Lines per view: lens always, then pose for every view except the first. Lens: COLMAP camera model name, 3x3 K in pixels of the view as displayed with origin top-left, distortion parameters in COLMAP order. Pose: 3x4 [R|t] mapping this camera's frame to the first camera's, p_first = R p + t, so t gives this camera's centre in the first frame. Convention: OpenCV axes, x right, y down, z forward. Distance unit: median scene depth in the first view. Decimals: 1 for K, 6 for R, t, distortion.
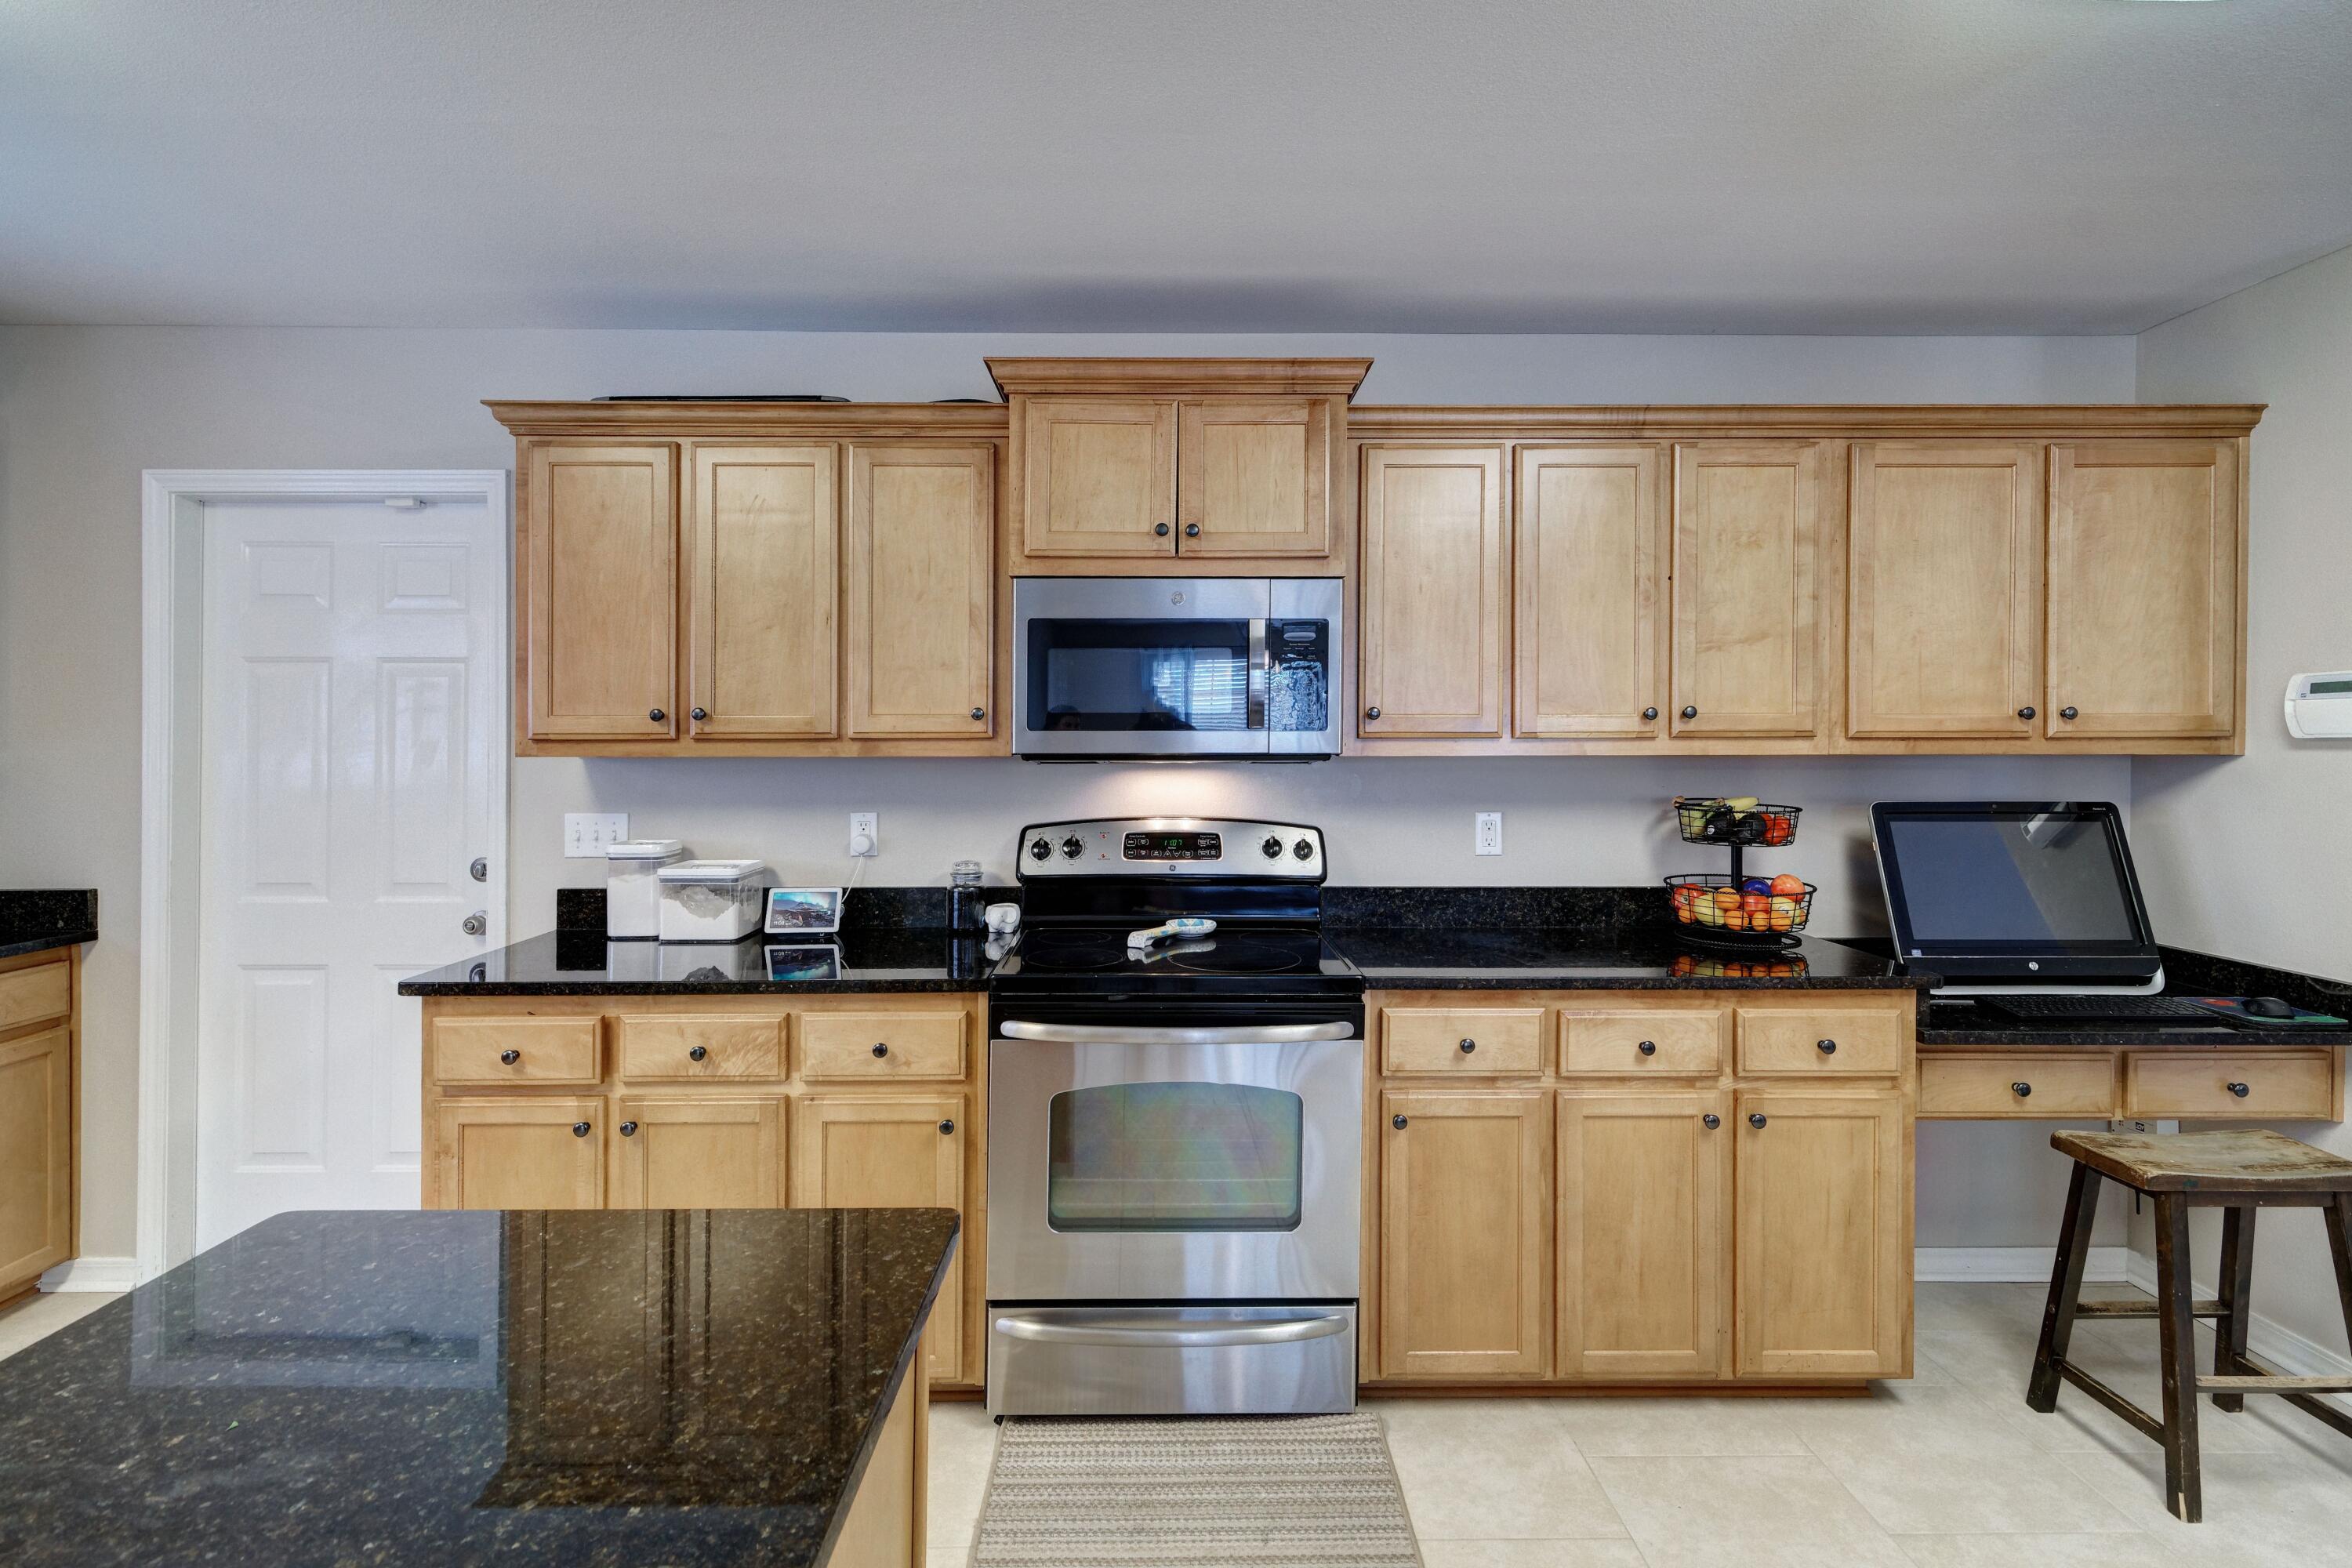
lens RADIAL K [[1151.9, 0, 1170.2], [0, 1151.9, 735.8], [0, 0, 1]] dist [0.010935, -0.002089]
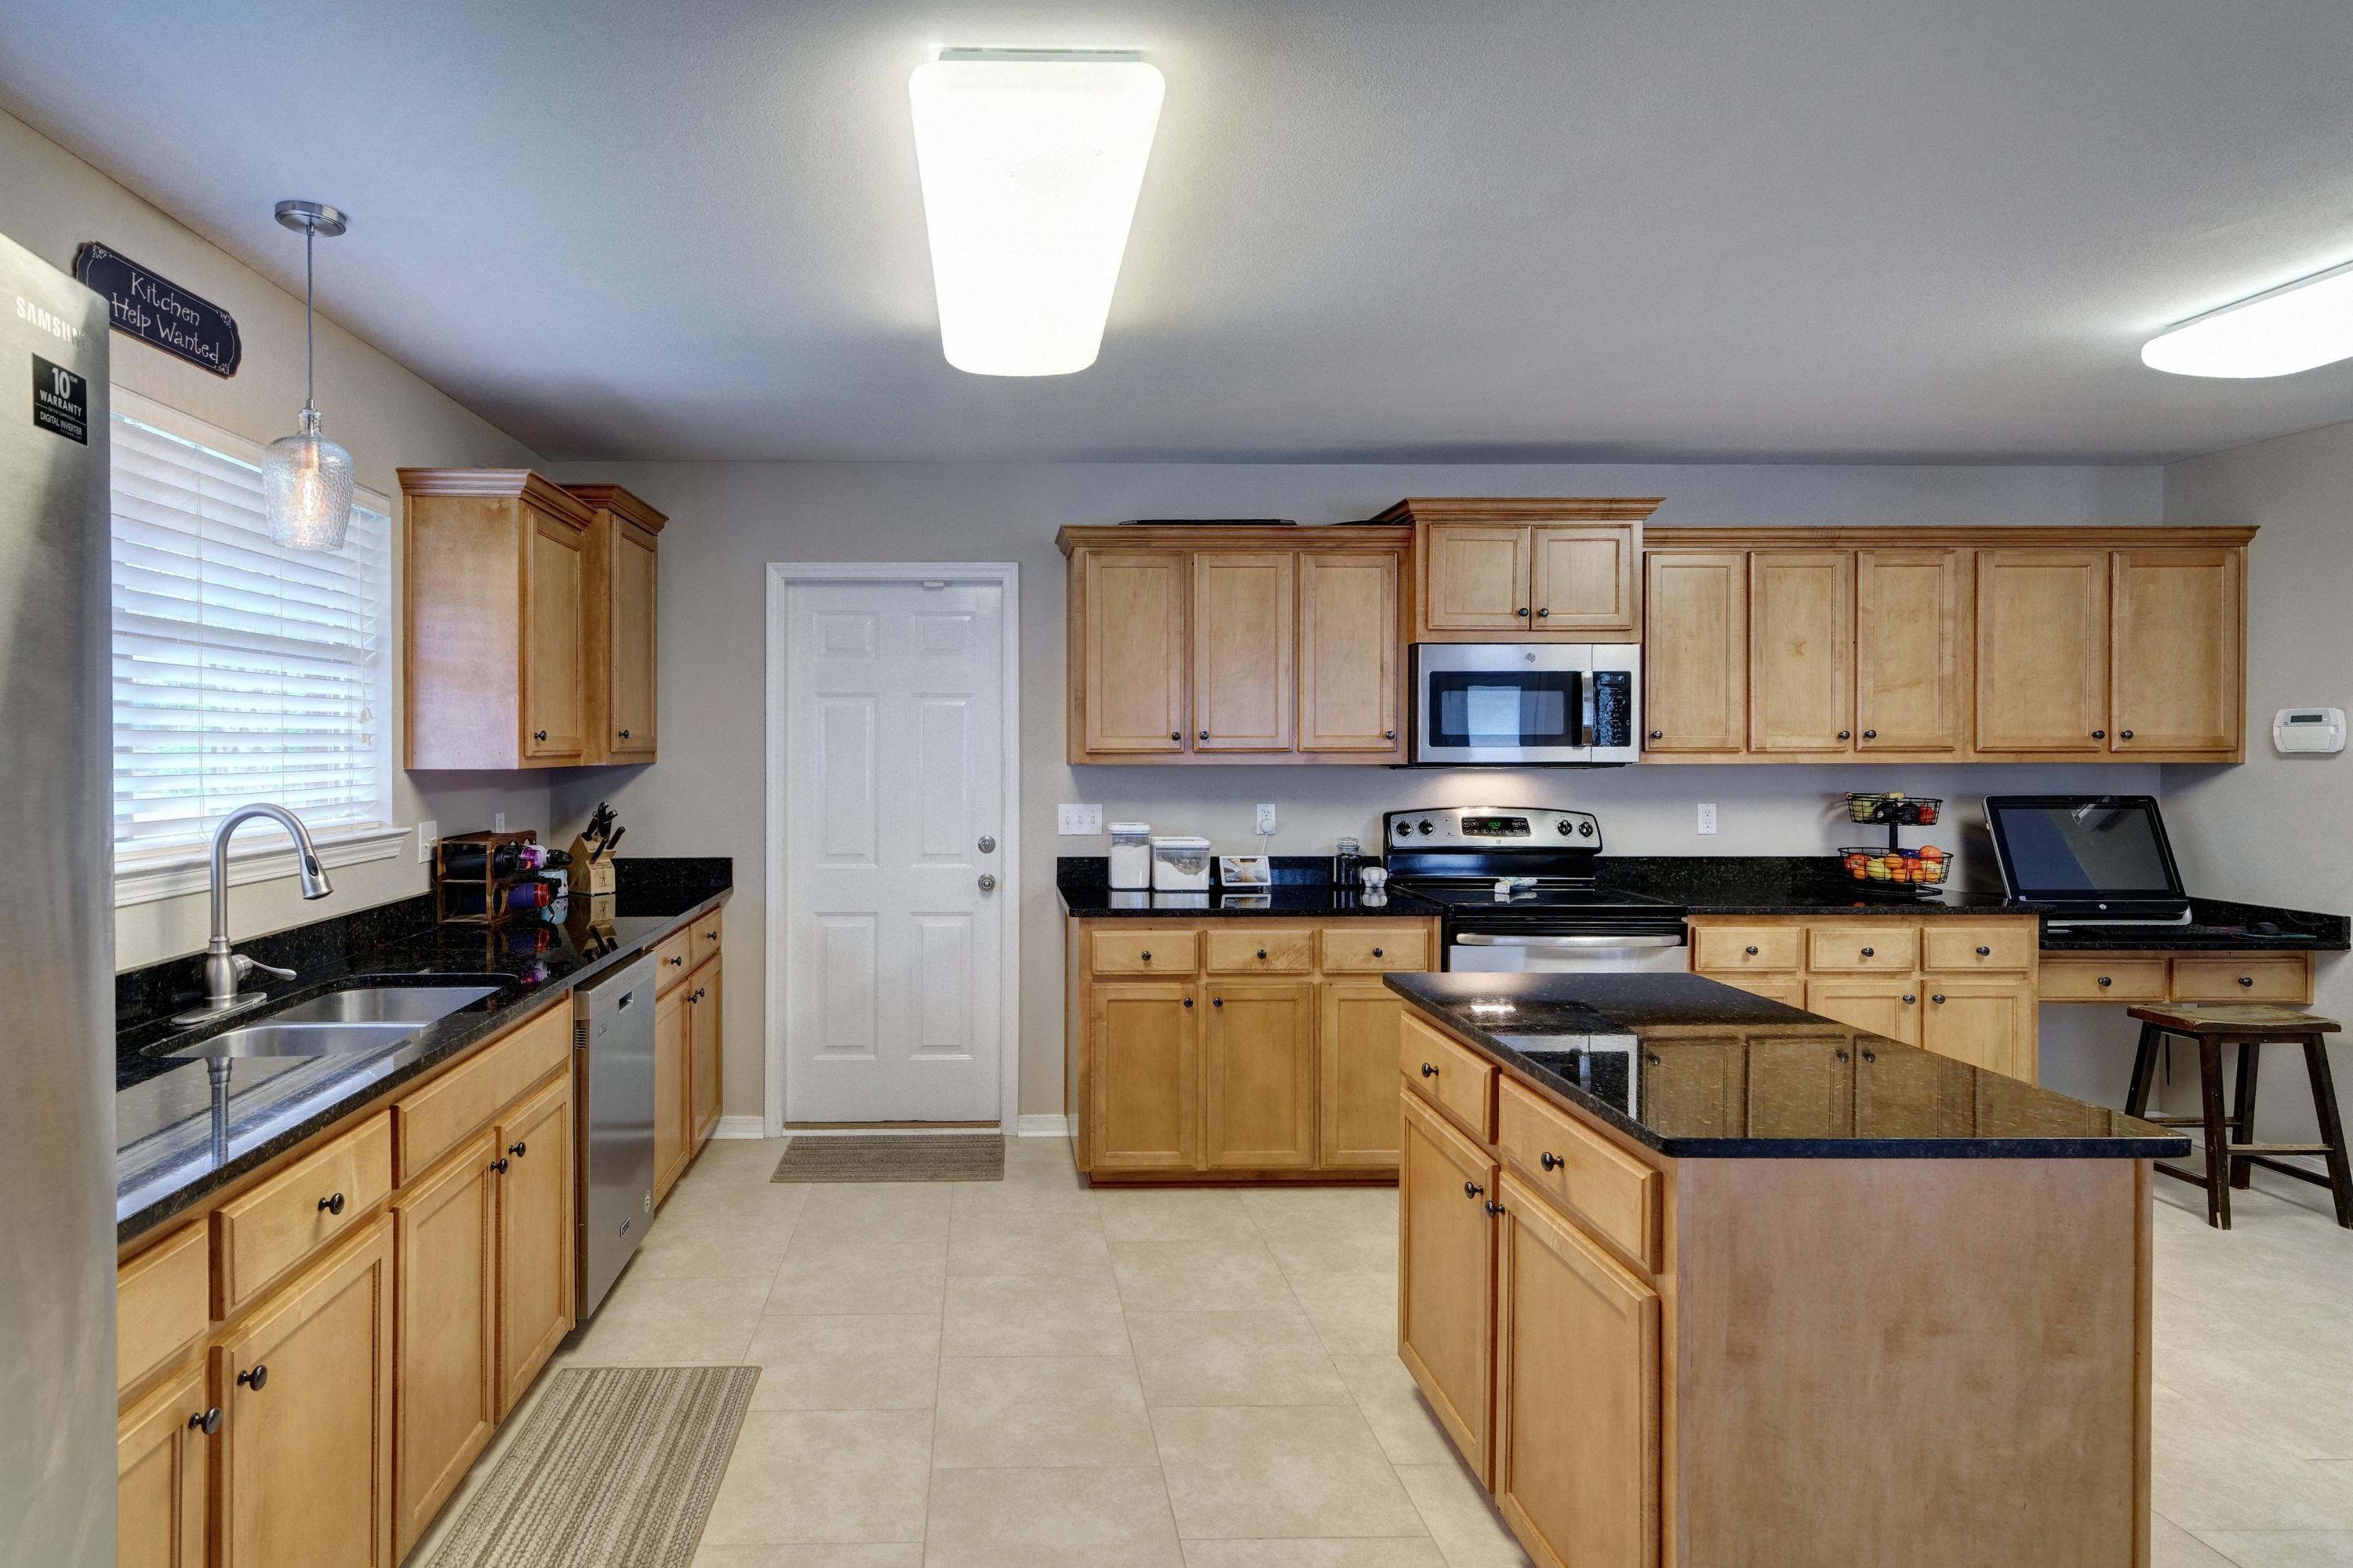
lens RADIAL K [[1247.5, 0, 1015.1], [0, 1247.5, 745.0], [0, 0, 1]] dist [0.010746, -0.002427]
pose [[0.999984, -0.000123, 0.005653, -0.643012], [0.000119, 1.000000, 0.000706, -0.007705], [-0.005653, -0.000705, 0.999984, -0.586038]]
